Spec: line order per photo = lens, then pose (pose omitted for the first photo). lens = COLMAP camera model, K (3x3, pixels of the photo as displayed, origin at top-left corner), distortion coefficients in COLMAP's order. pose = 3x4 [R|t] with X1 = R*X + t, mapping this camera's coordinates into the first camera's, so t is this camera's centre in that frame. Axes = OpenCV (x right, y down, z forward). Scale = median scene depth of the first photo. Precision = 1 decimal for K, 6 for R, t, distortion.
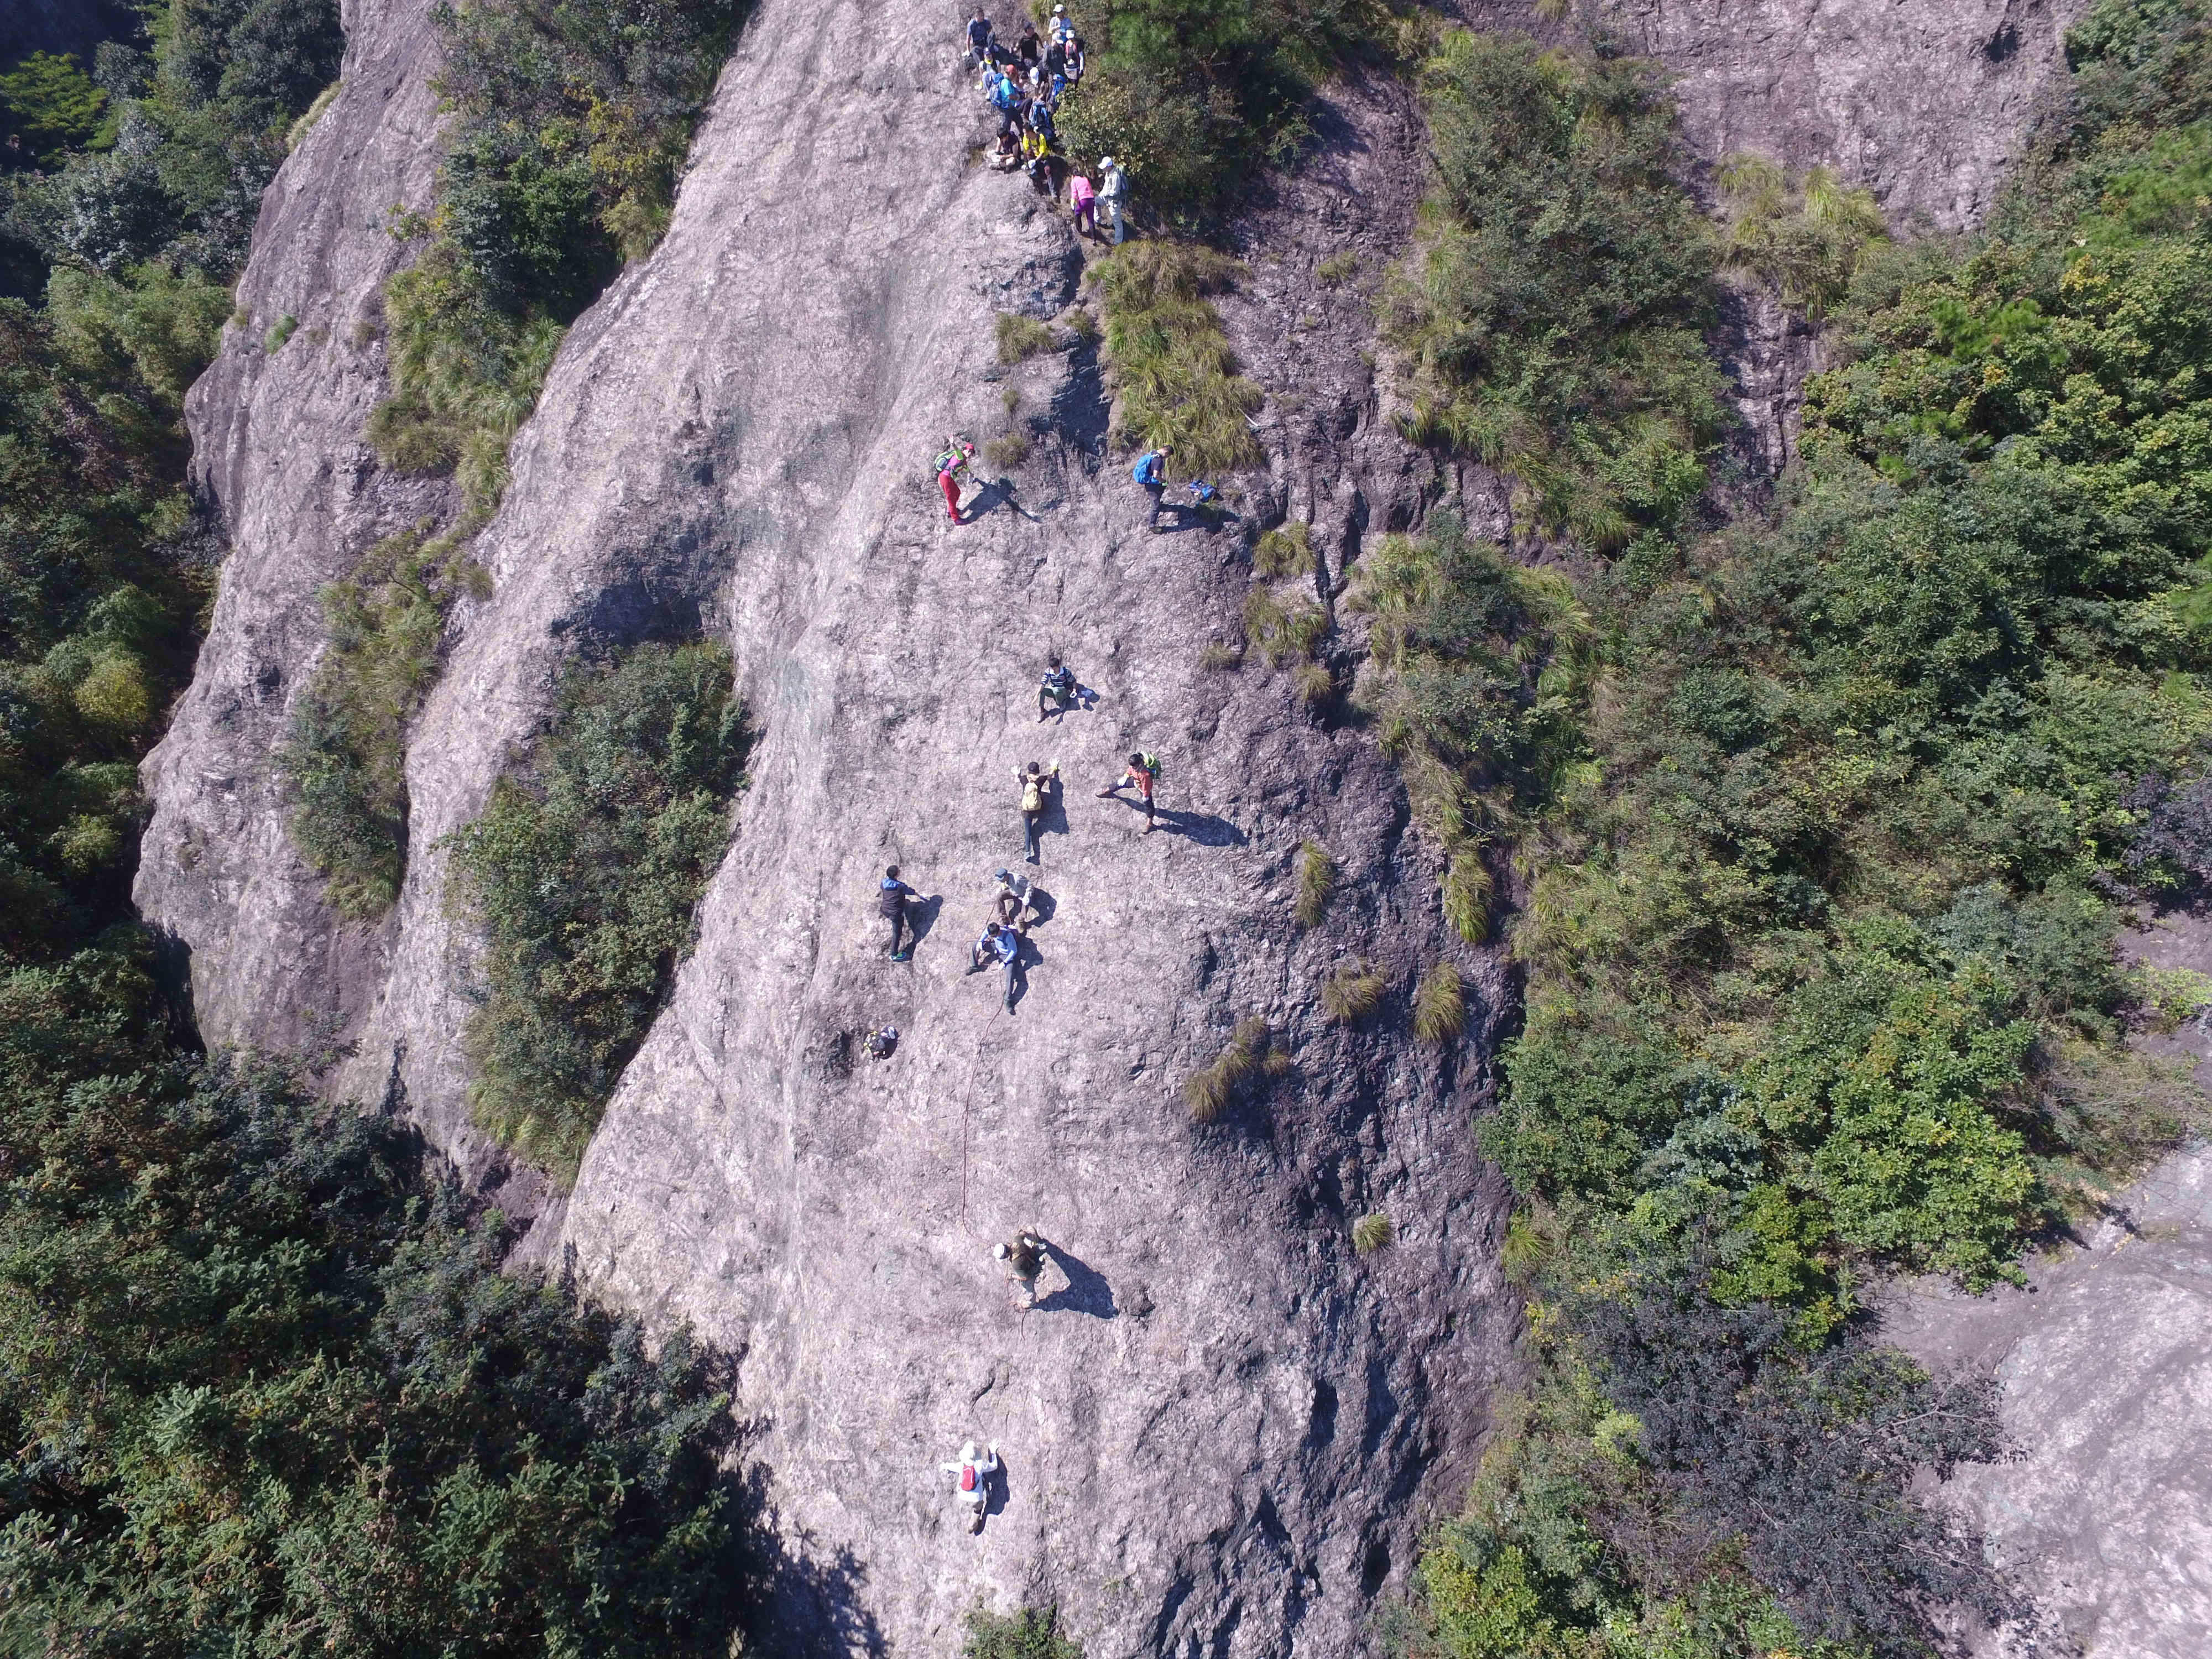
lens RADIAL K [[1286.6, 0, 1118.5], [0, 1286.6, 822.0], [0, 0, 1]] dist [-0.014862, 0.014733]
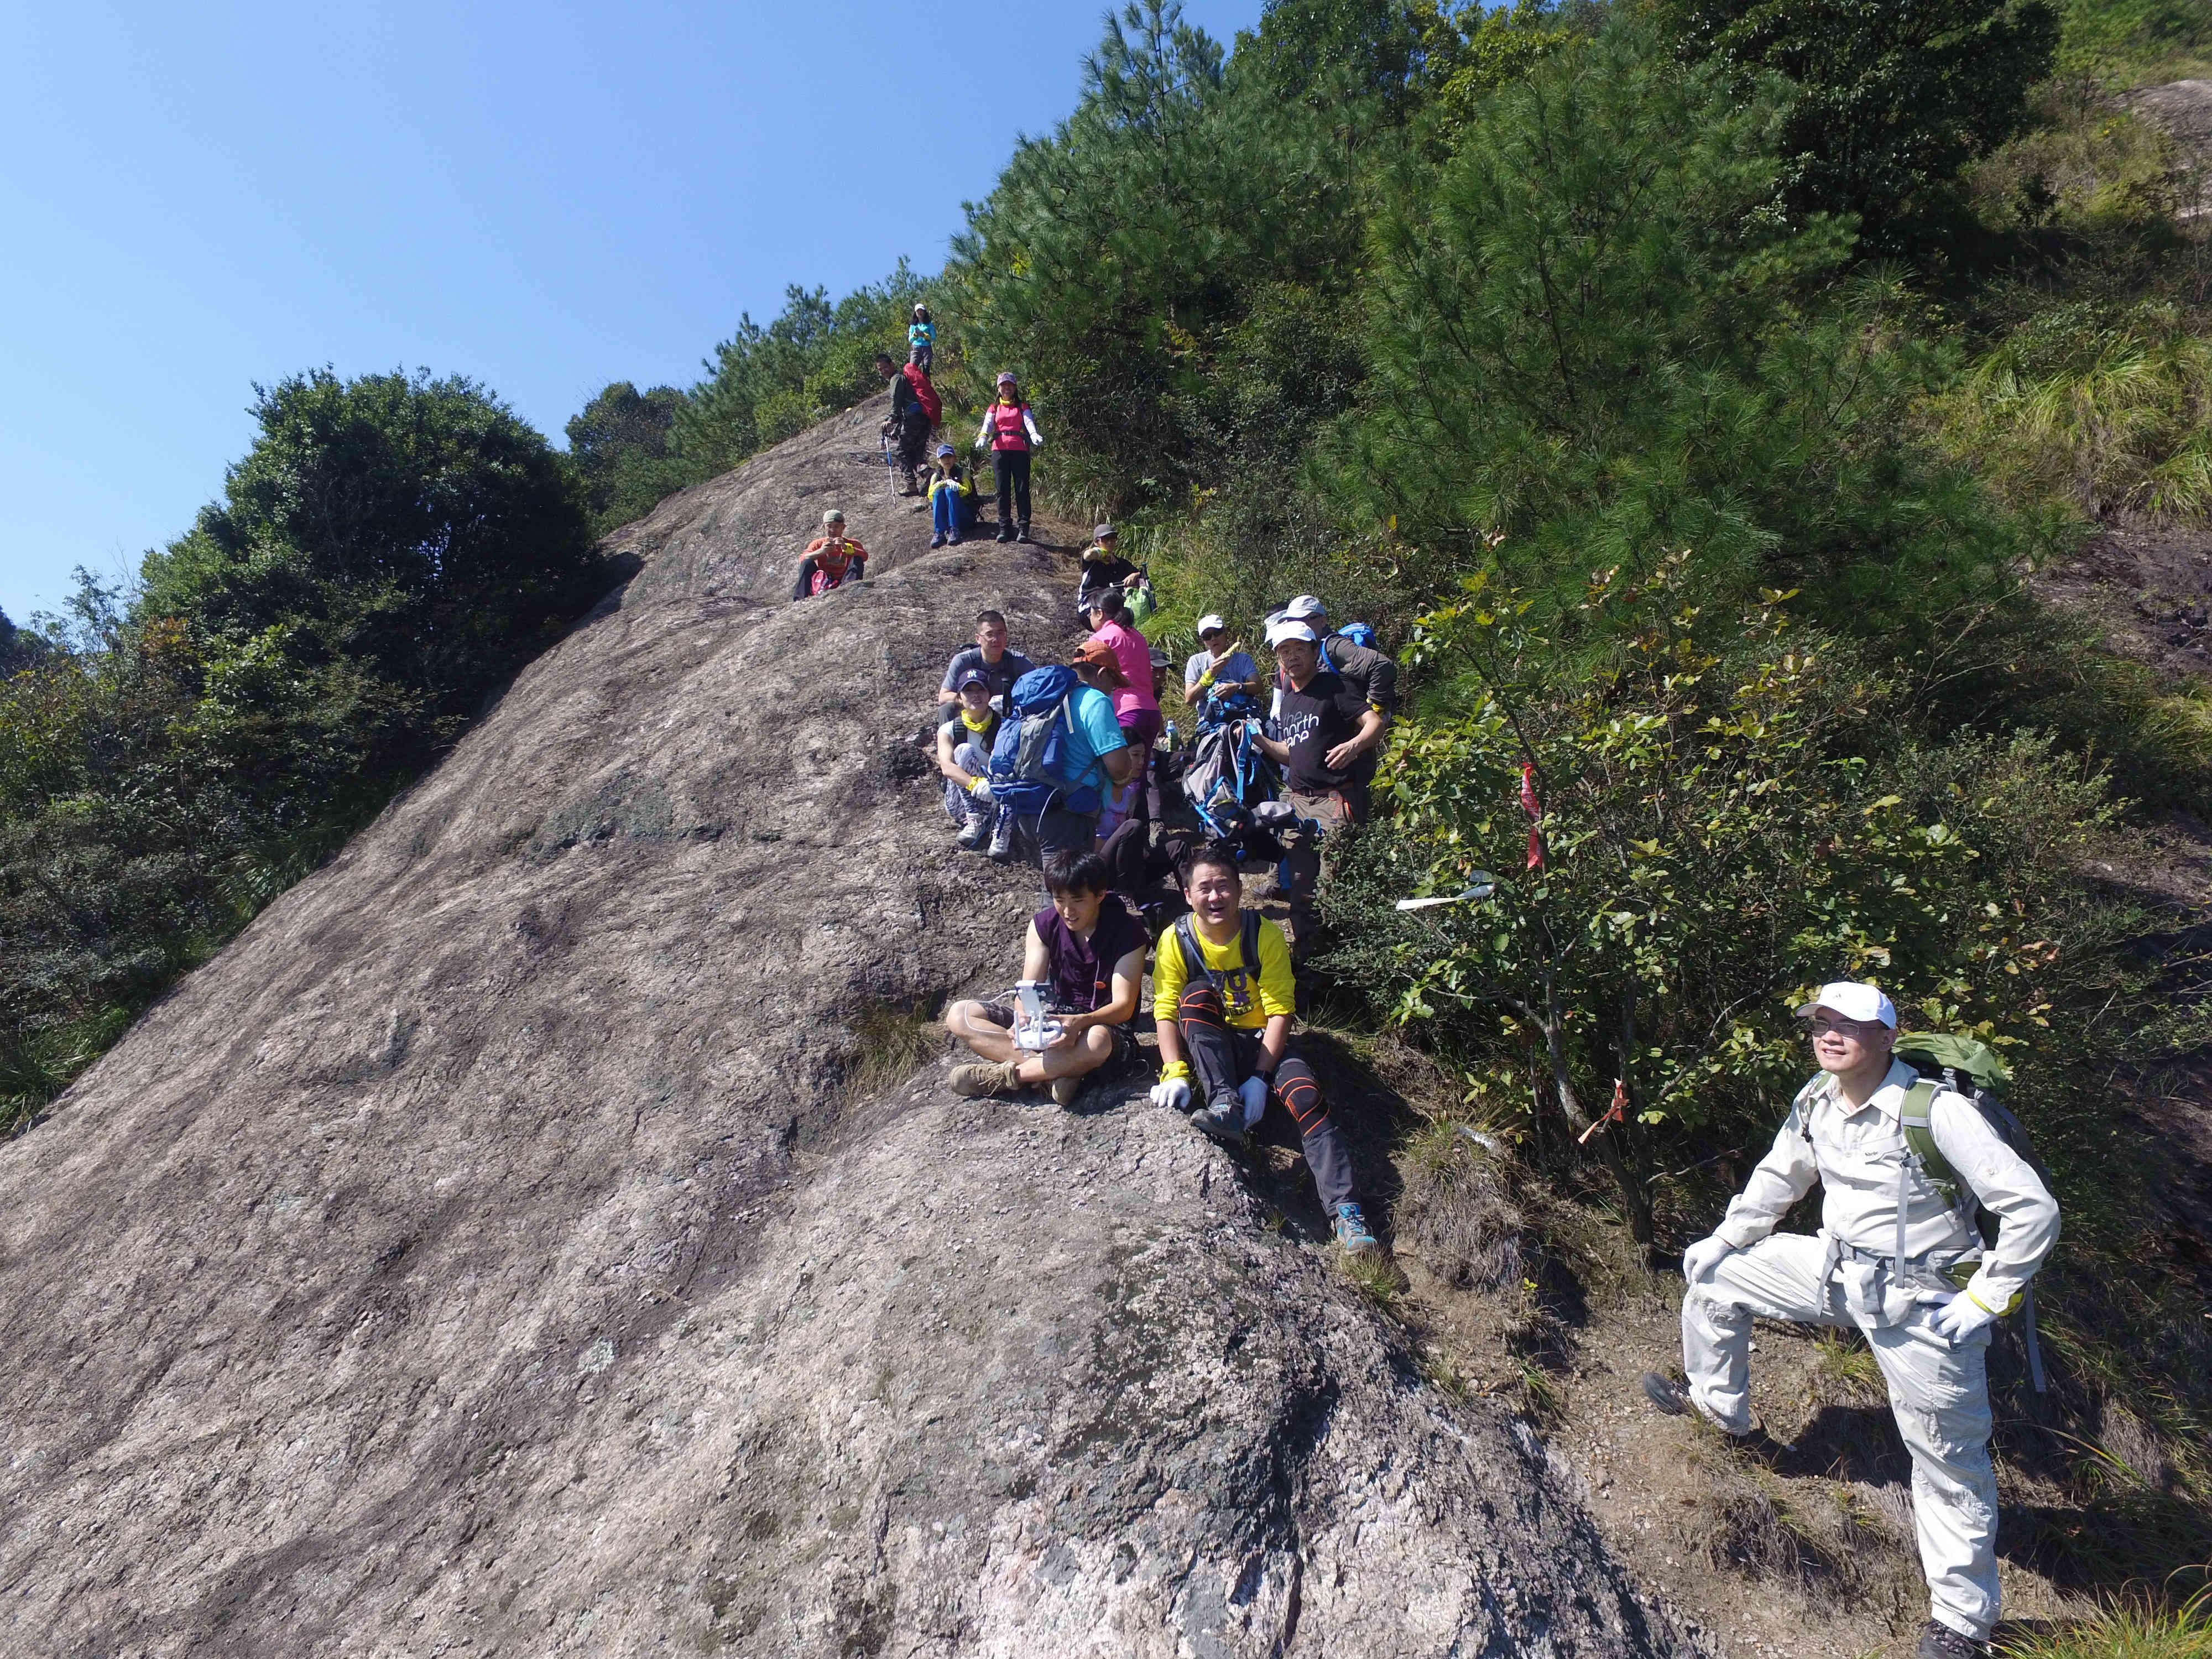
lens RADIAL K [[1286.6, 0, 1118.5], [0, 1286.6, 822.0], [0, 0, 1]] dist [-0.014862, 0.014733]
pose [[0.999590, -0.008208, 0.027431, -0.088507], [0.024121, 0.757560, -0.652319, -0.451640], [-0.015427, 0.652714, 0.757448, 0.900772]]
